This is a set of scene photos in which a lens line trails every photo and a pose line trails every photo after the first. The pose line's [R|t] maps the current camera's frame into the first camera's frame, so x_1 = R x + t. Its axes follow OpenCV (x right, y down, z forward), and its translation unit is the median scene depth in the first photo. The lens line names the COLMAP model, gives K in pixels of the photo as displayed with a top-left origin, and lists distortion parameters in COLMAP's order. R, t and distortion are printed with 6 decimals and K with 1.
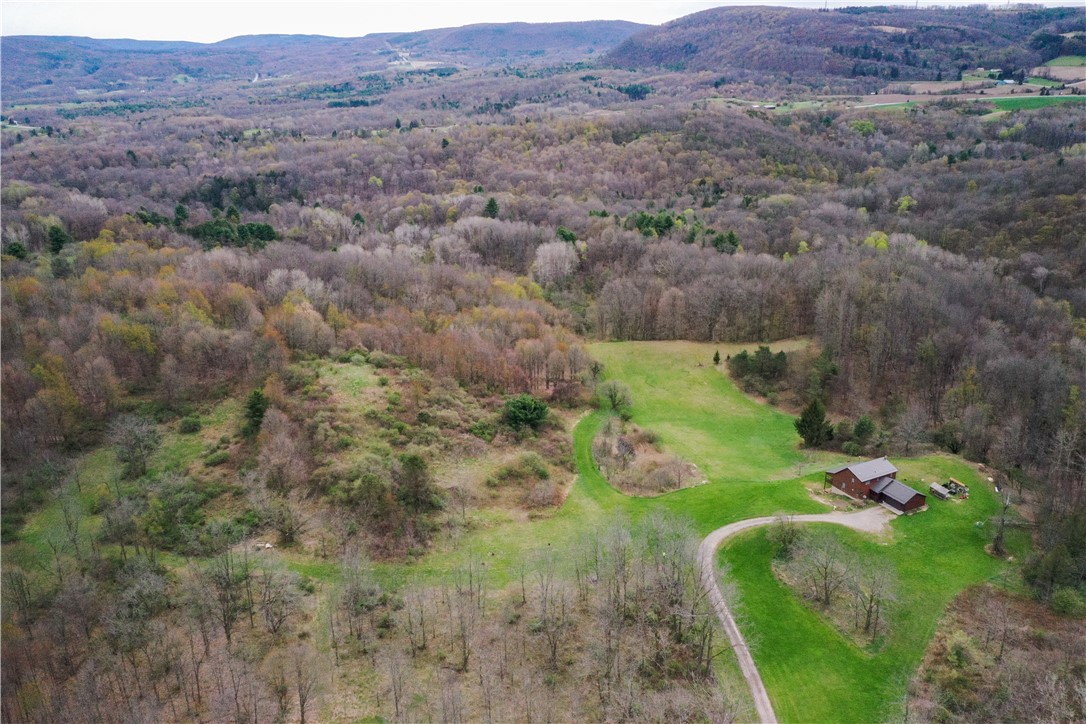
lens RADIAL K [[851.6, 0, 543.0], [0, 851.6, 362.0], [0, 0, 1]] dist [-0.006539, -0.004813]
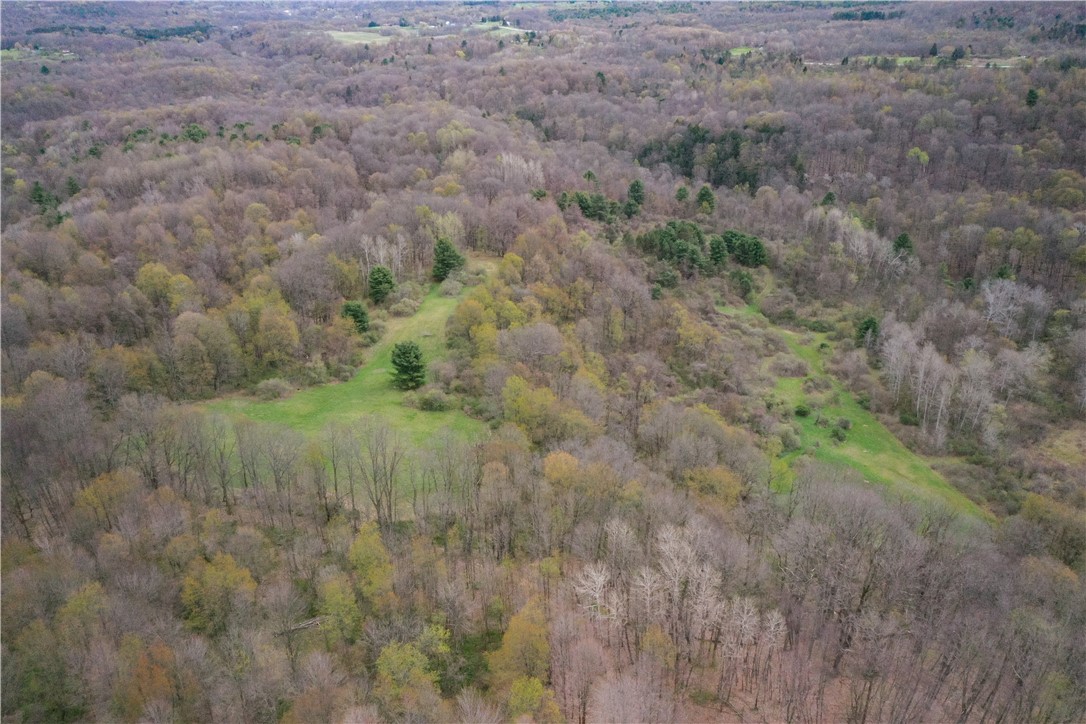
lens RADIAL K [[851.6, 0, 543.0], [0, 851.6, 362.0], [0, 0, 1]] dist [-0.006539, -0.004813]
pose [[0.866797, 0.212285, -0.451218, -0.094867], [-0.164231, 0.975907, 0.143645, -0.083239], [0.470840, -0.050407, 0.880777, 0.220193]]
